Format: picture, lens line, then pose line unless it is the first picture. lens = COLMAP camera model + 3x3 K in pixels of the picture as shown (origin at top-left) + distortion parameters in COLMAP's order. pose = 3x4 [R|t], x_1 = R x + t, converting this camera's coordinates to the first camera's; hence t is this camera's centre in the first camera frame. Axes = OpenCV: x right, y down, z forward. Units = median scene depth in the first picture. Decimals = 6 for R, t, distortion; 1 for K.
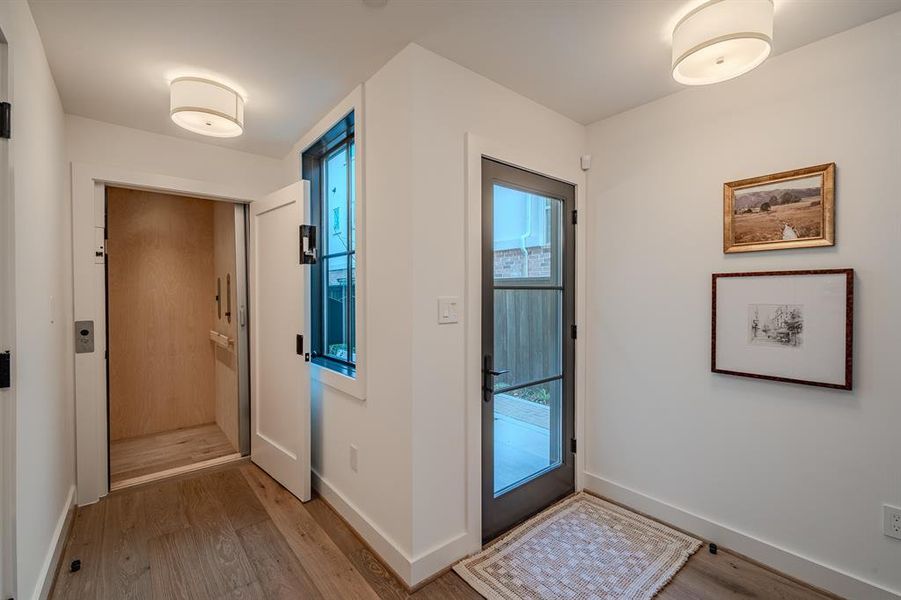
lens RADIAL K [[392.3, 0, 450.0], [0, 392.3, 298.4], [0, 0, 1]] dist [0.001227, -0.000355]
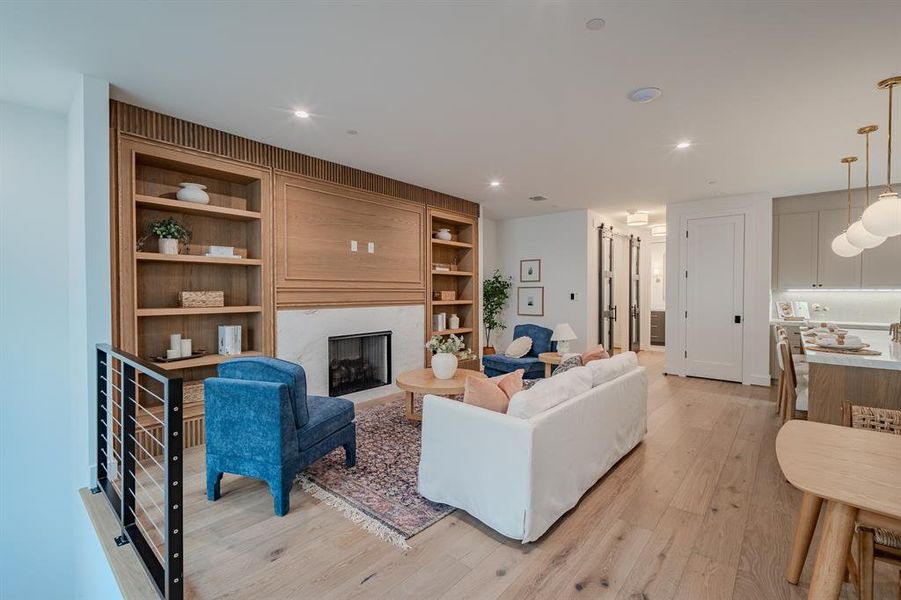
lens RADIAL K [[392.3, 0, 450.0], [0, 392.3, 298.4], [0, 0, 1]] dist [0.001227, -0.000355]
pose [[0.986243, 0.000843, 0.165299, -0.596059], [-0.001524, 0.999991, 0.003995, 0.030586], [-0.165294, -0.004192, 0.986235, -2.740295]]
